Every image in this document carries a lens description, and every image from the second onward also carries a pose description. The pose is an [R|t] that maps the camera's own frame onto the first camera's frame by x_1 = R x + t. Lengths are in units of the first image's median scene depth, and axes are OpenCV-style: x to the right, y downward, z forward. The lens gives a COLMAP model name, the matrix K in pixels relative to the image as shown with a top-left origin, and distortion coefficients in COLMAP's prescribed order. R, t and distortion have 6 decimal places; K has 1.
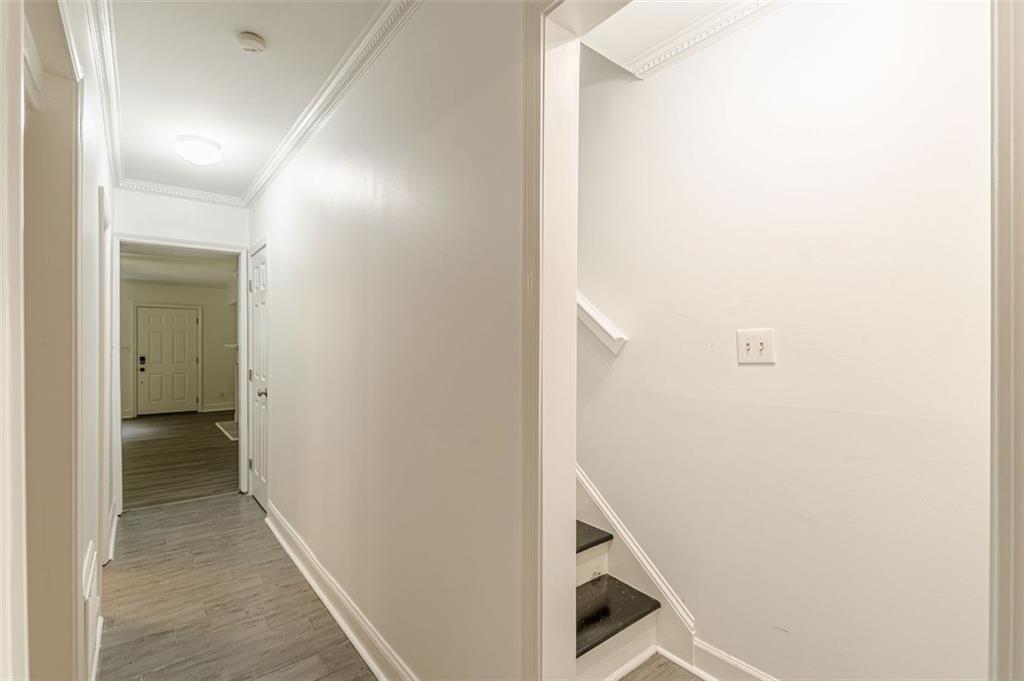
lens RADIAL K [[443.7, 0, 512.9], [0, 443.7, 346.0], [0, 0, 1]] dist [0.001818, -0.001175]
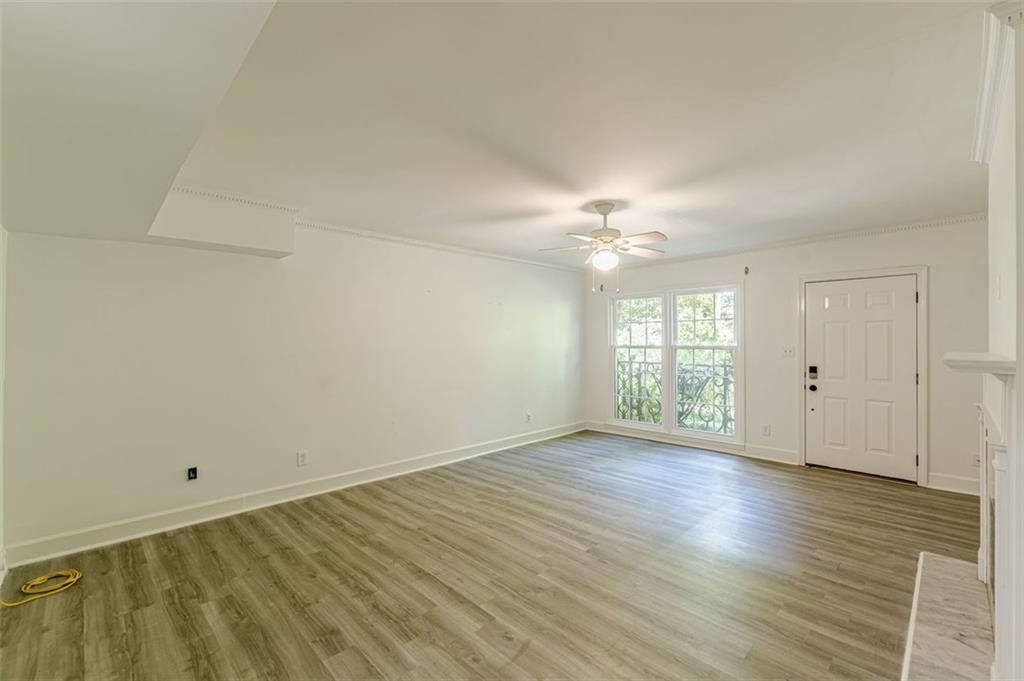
lens RADIAL K [[443.7, 0, 508.5], [0, 443.7, 340.4], [0, 0, 1]] dist [0.001818, -0.001175]
pose [[0.070203, -0.002796, -0.997529, -0.272439], [-0.002683, 0.999992, -0.002992, -0.007242], [0.997529, 0.002886, 0.070195, 0.552065]]
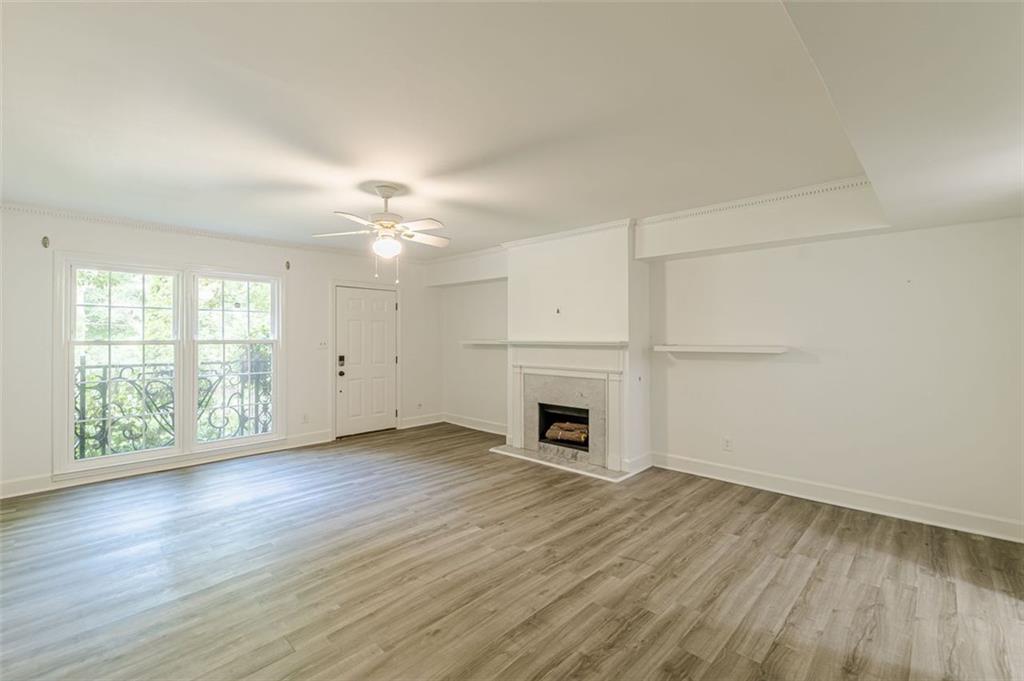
lens RADIAL K [[443.7, 0, 508.1], [0, 443.7, 337.0], [0, 0, 1]] dist [0.001818, -0.001175]
pose [[0.994829, -0.001223, 0.101554, -0.637067], [0.001455, 0.999997, -0.002208, -0.004067], [-0.101550, 0.002344, 0.994828, 0.257931]]
